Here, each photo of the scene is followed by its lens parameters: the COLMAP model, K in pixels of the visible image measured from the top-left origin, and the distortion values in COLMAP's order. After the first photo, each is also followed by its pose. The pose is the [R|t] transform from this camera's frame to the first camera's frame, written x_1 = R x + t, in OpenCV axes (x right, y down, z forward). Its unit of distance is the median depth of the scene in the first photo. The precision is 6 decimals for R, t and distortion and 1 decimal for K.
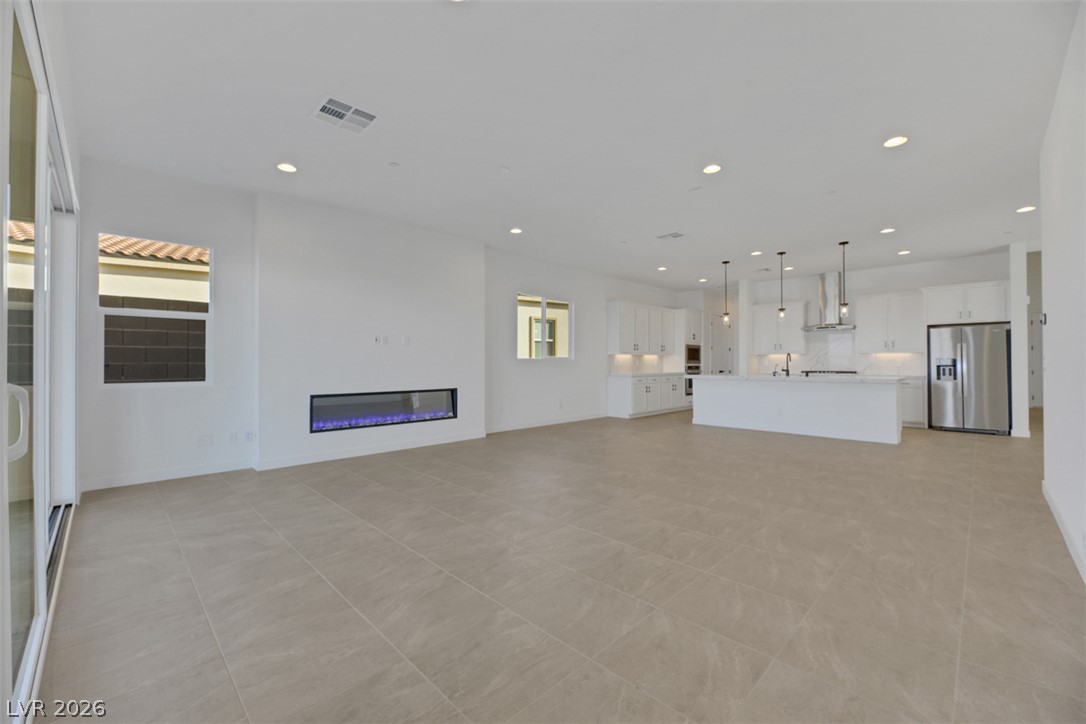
lens RADIAL K [[440.1, 0, 543.0], [0, 440.1, 358.2], [0, 0, 1]] dist [0.004384, 0.000441]
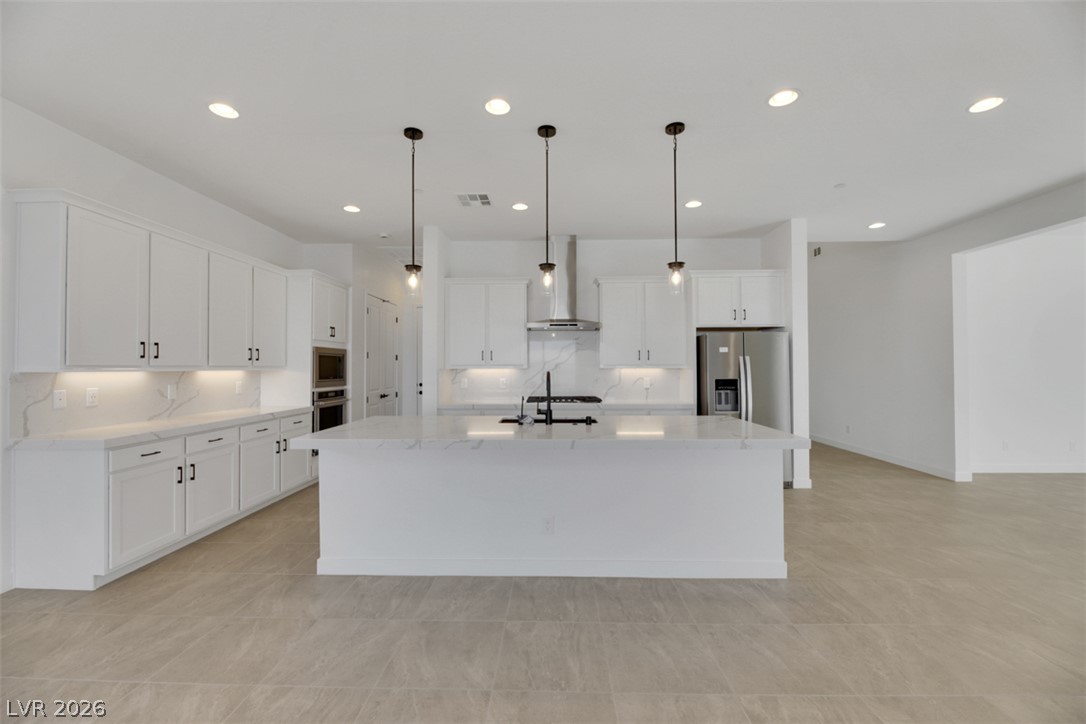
lens RADIAL K [[440.1, 0, 539.0], [0, 440.1, 358.5], [0, 0, 1]] dist [0.004384, 0.000441]
pose [[0.730498, 0.010968, 0.682826, 0.188942], [-0.003425, 0.999917, -0.012397, -0.014826], [-0.682906, 0.006717, 0.730476, 0.521055]]
